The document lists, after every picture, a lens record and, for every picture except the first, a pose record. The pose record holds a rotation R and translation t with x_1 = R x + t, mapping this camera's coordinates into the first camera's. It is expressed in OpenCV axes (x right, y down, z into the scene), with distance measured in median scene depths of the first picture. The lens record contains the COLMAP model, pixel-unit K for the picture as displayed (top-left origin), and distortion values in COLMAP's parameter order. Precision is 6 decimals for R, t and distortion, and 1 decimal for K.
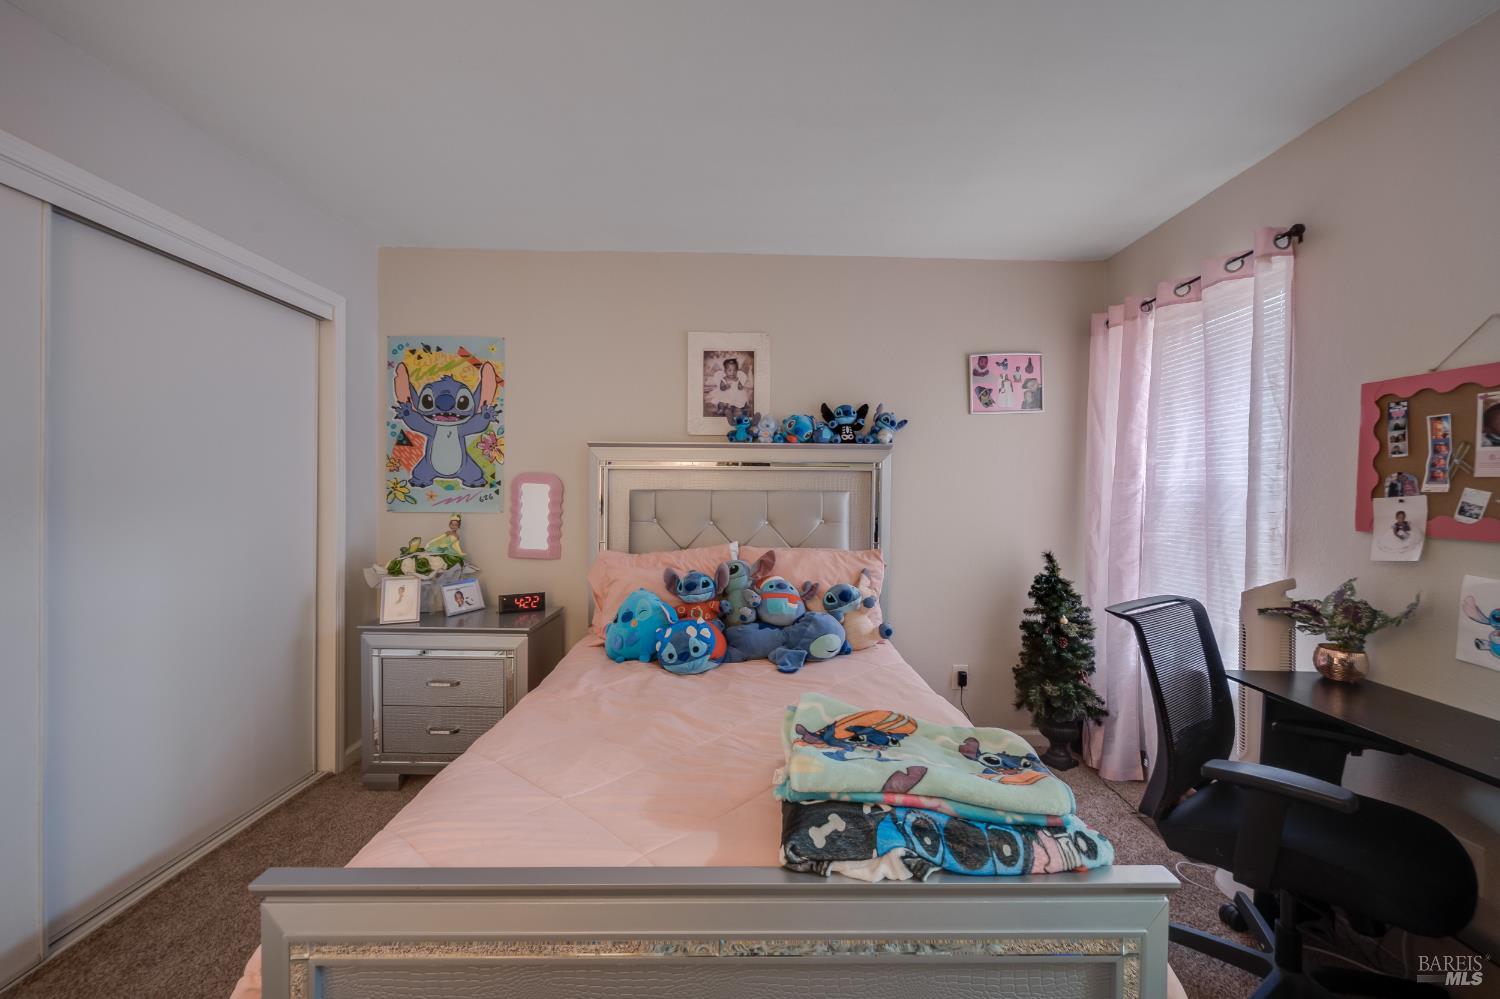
lens RADIAL K [[596.5, 0, 750.8], [0, 596.5, 498.6], [0, 0, 1]] dist [0.007517, -0.000076]
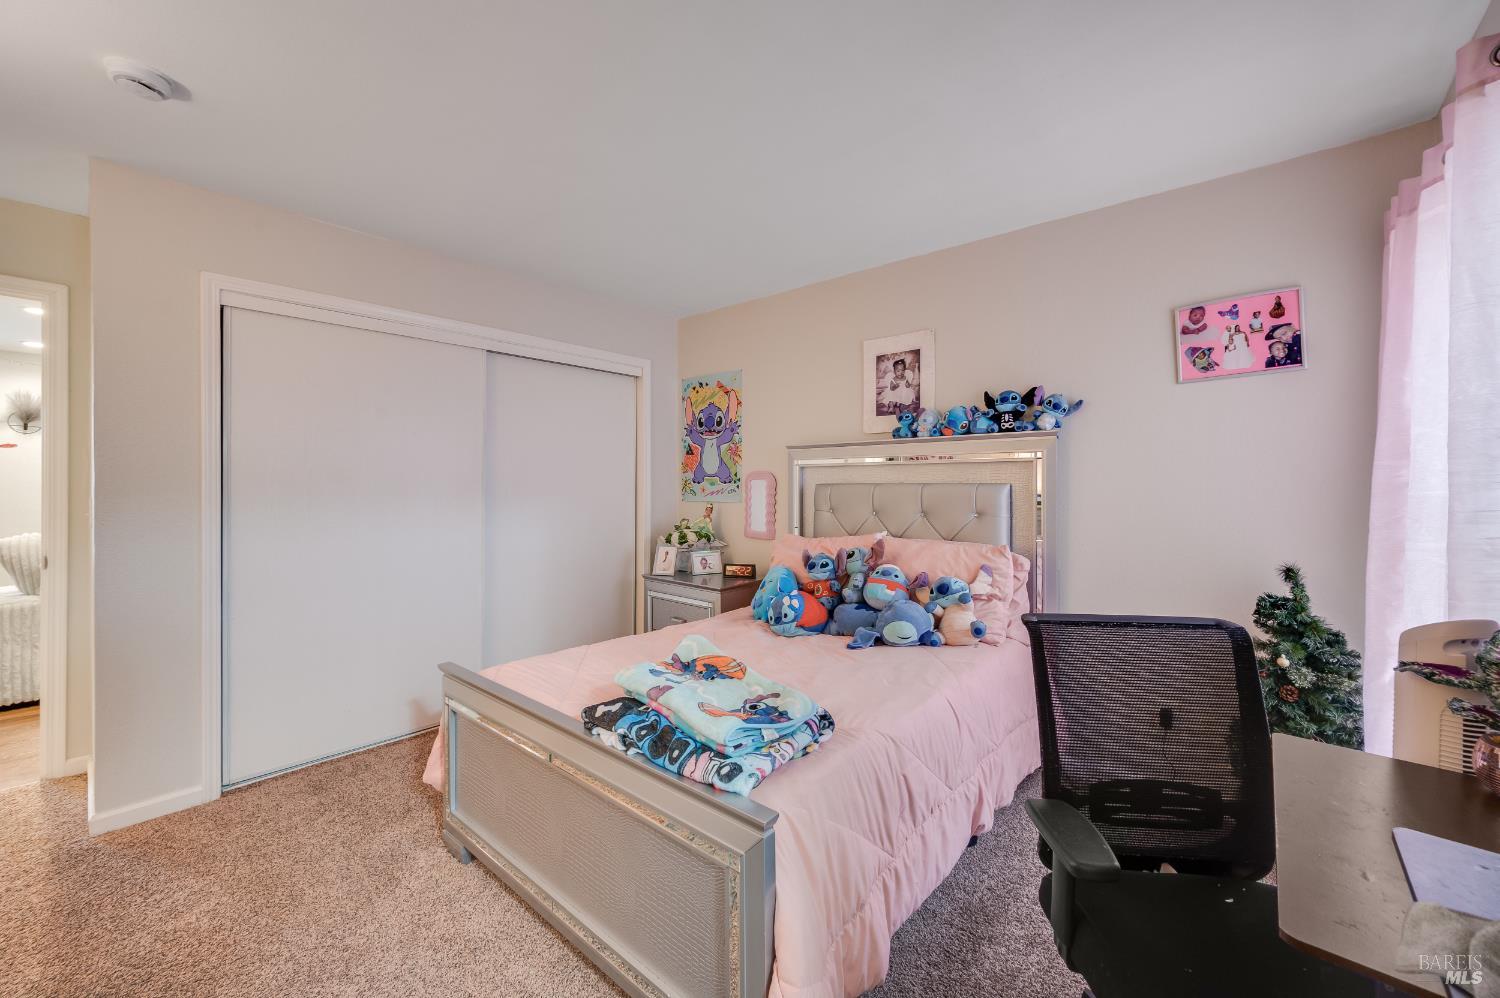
lens RADIAL K [[587.0, 0, 751.5], [0, 587.0, 491.5], [0, 0, 1]] dist [-0.000626, 0.000217]
pose [[0.747087, -0.000972, -0.664725, 0.474488], [-0.003893, 0.999975, -0.005837, 0.007043], [0.664715, 0.006949, 0.747065, 0.050266]]
